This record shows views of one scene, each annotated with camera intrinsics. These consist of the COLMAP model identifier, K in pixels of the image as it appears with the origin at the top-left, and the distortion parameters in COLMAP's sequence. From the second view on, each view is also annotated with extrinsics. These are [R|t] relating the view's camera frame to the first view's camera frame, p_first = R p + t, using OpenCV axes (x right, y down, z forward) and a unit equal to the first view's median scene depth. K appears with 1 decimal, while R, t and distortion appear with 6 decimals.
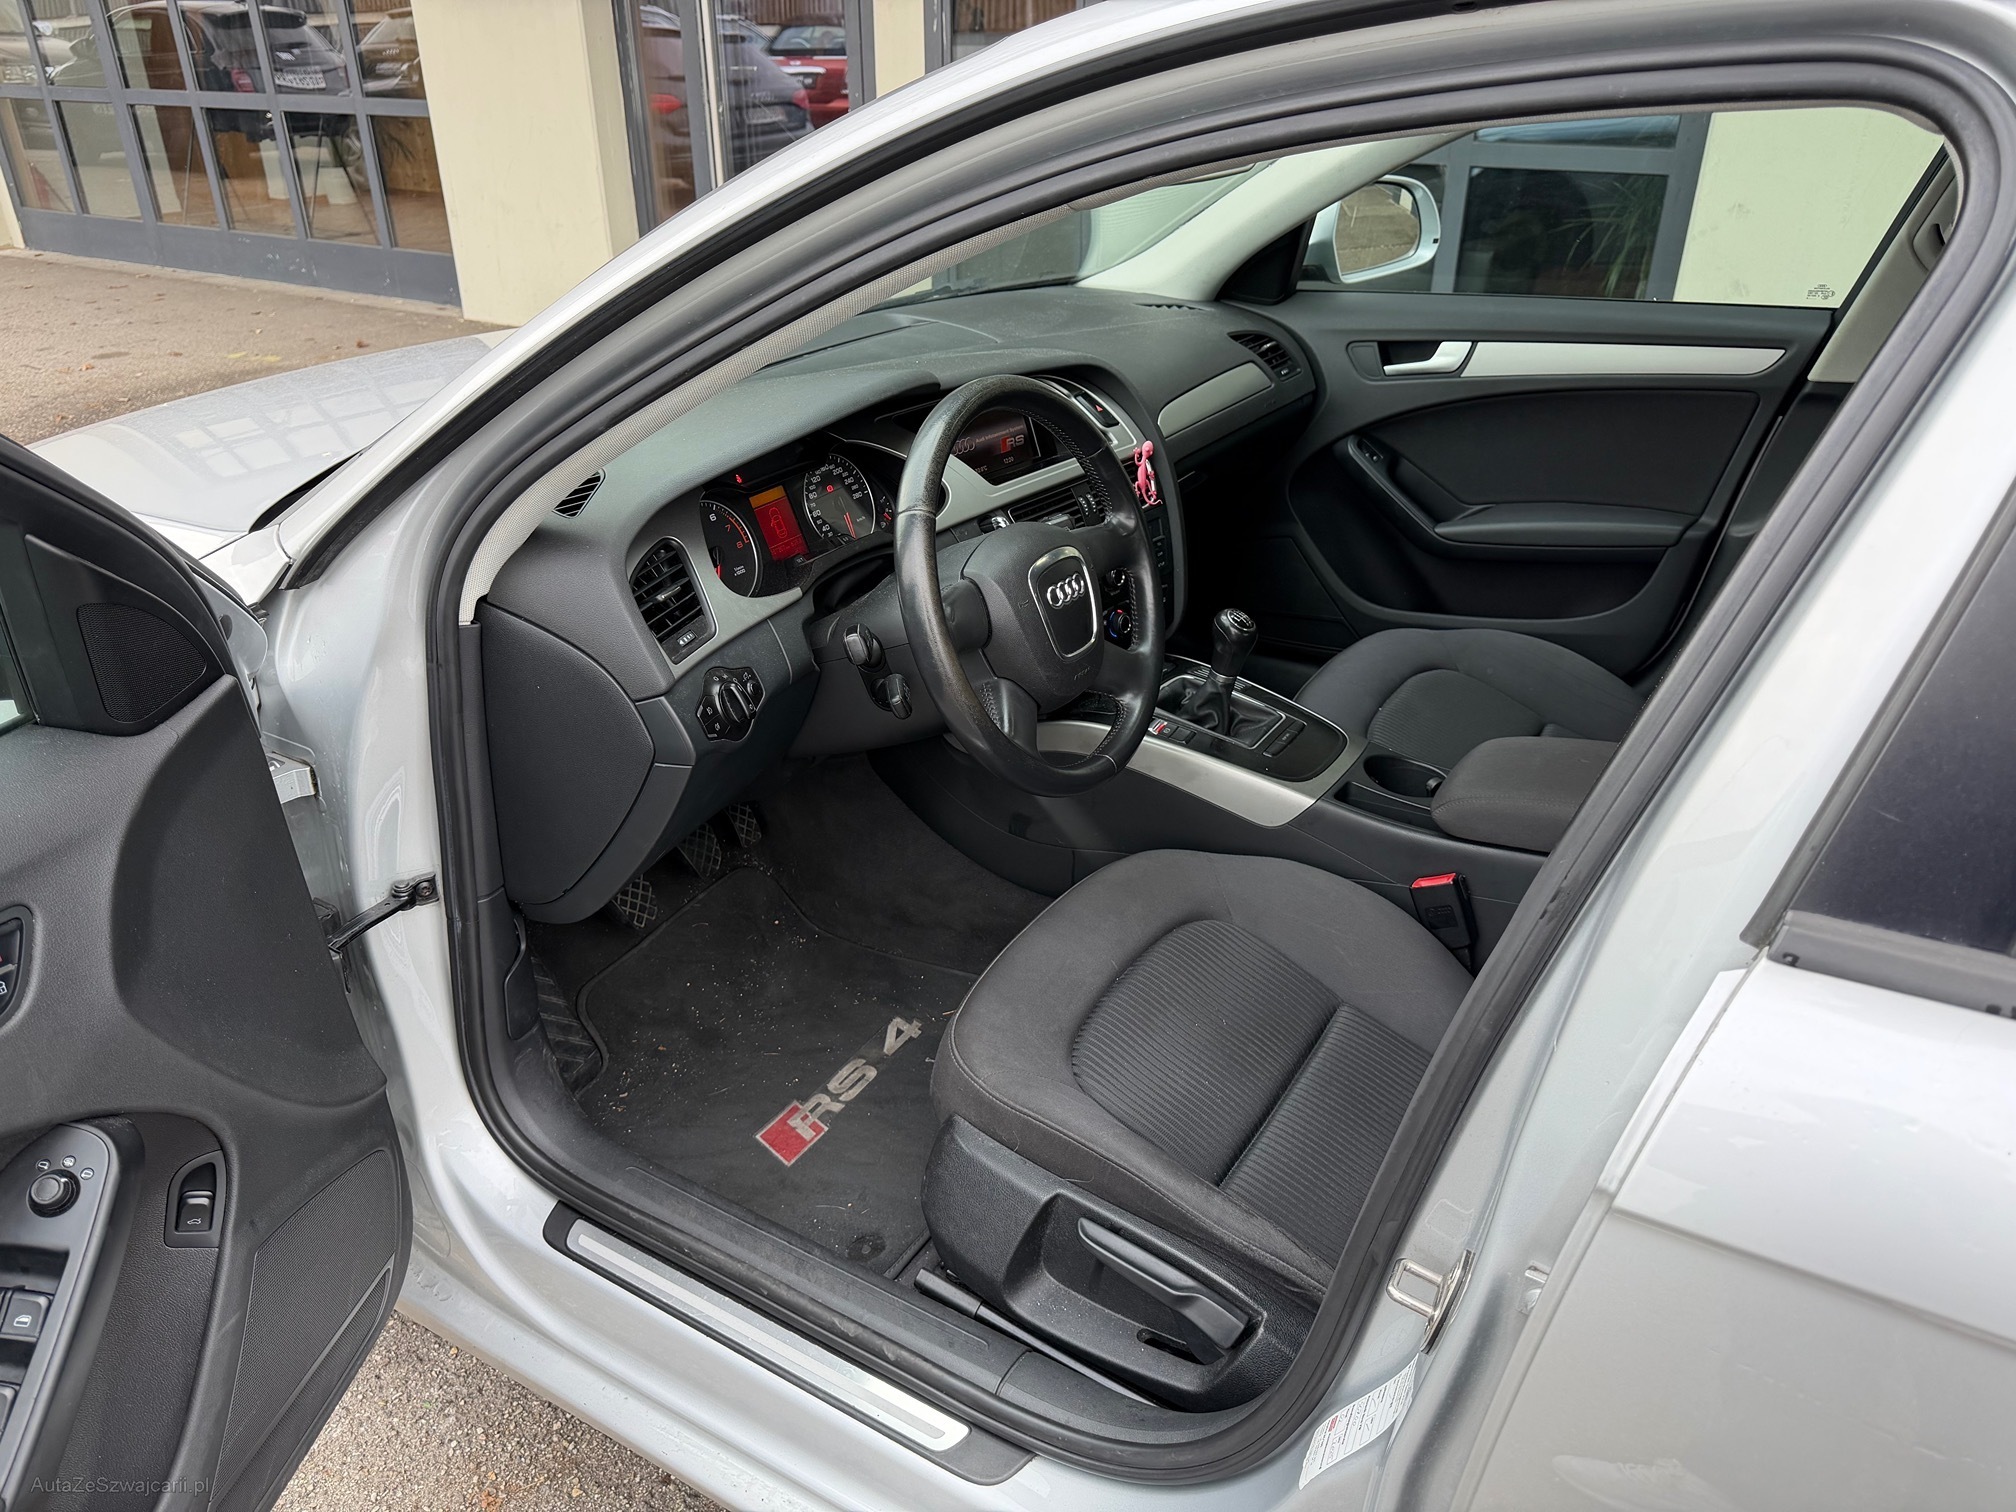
lens RADIAL K [[1434.7, 0, 1050.5], [0, 1434.7, 758.0], [0, 0, 1]] dist [-0.010485, -0.006470]
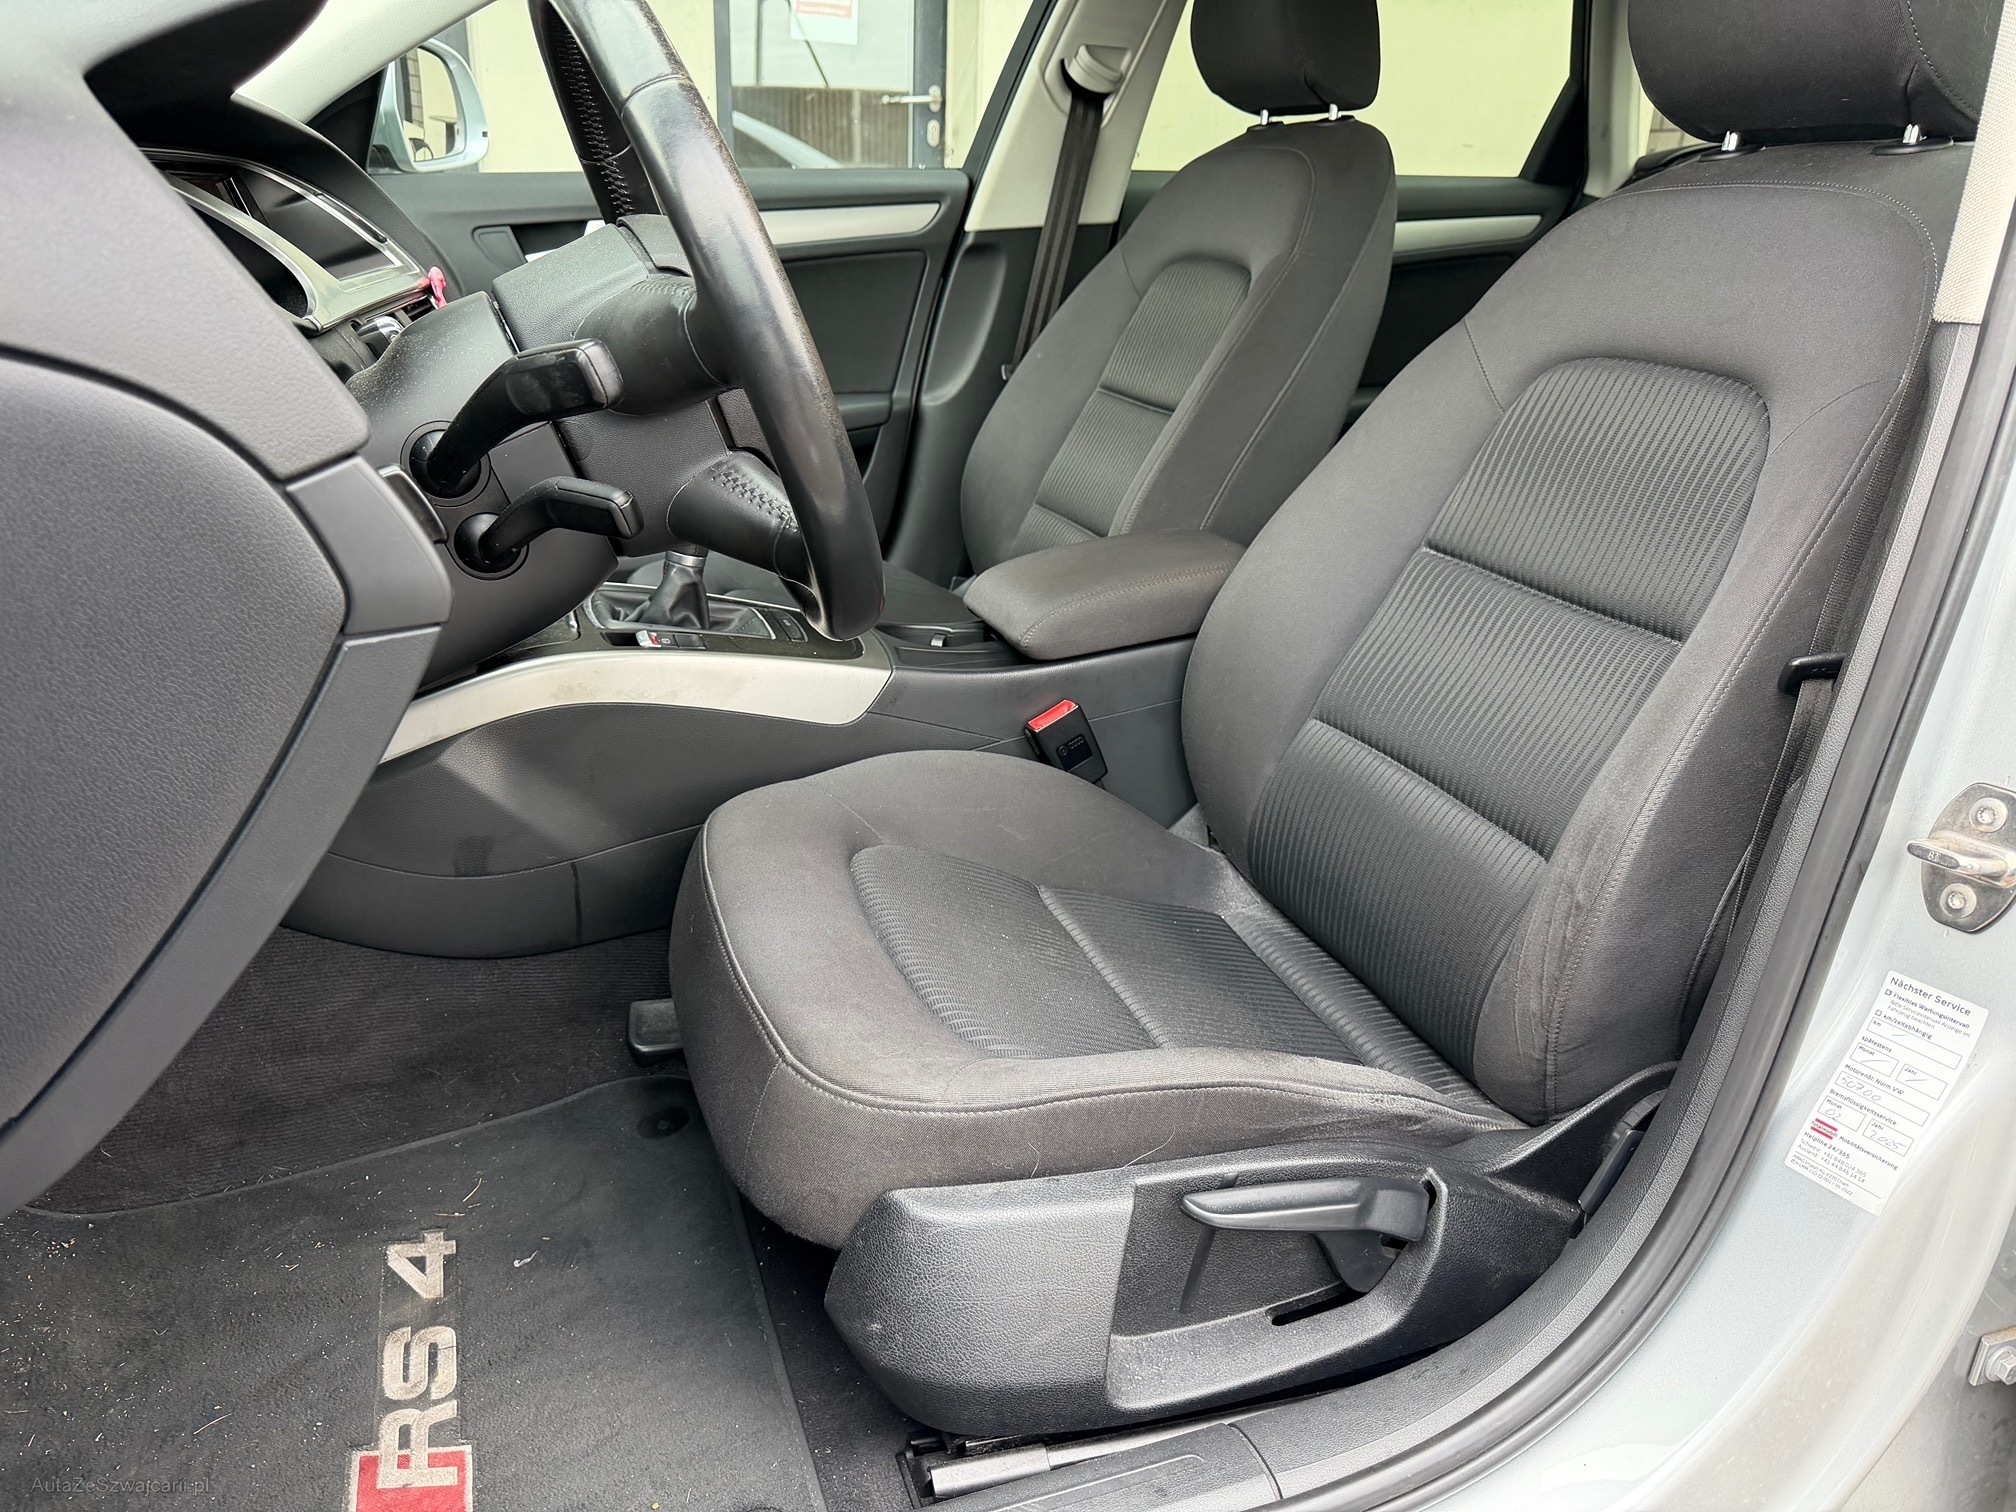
lens RADIAL K [[1434.7, 0, 1050.5], [0, 1434.7, 758.0], [0, 0, 1]] dist [-0.010485, -0.006470]
pose [[0.625979, -0.264677, 0.733550, -0.329029], [0.331311, 0.941793, 0.057088, 0.056651], [-0.705963, 0.207297, 0.677233, 0.418899]]
